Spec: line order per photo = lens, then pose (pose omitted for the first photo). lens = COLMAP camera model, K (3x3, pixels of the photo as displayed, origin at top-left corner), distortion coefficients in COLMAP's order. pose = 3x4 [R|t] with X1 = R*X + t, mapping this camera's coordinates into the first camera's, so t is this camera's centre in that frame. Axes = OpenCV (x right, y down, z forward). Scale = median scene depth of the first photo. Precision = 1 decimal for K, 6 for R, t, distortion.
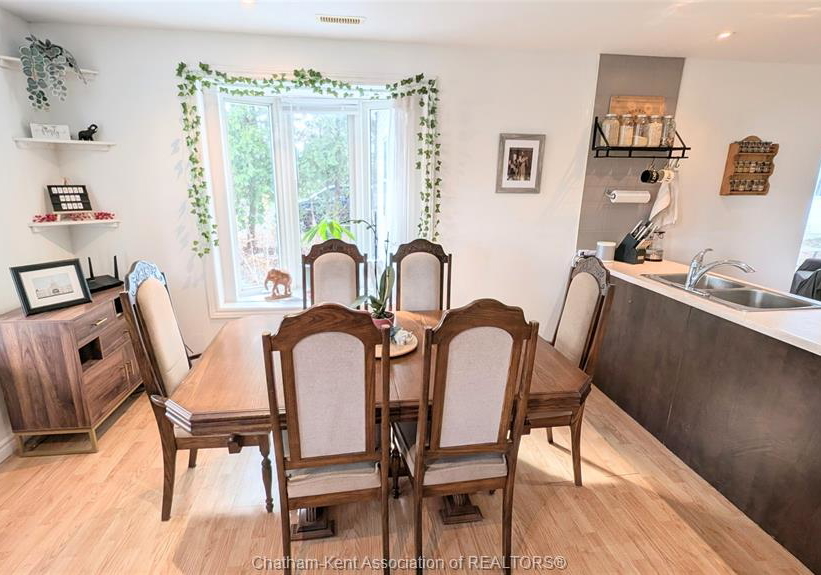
lens RADIAL K [[416.1, 0, 410.1], [0, 416.1, 285.8], [0, 0, 1]] dist [-0.002415, 0.000126]
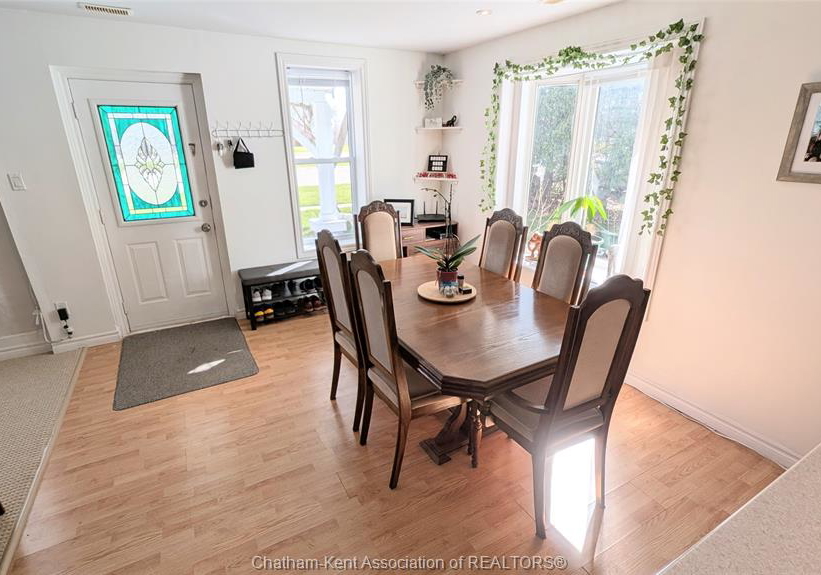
lens RADIAL K [[416.1, 0, 410.1], [0, 416.1, 285.8], [0, 0, 1]] dist [-0.002415, 0.000126]
pose [[0.363676, 0.297726, -0.882666, 0.660059], [-0.226544, 0.947369, 0.226210, -0.092671], [0.903558, 0.117695, 0.411983, 0.262584]]
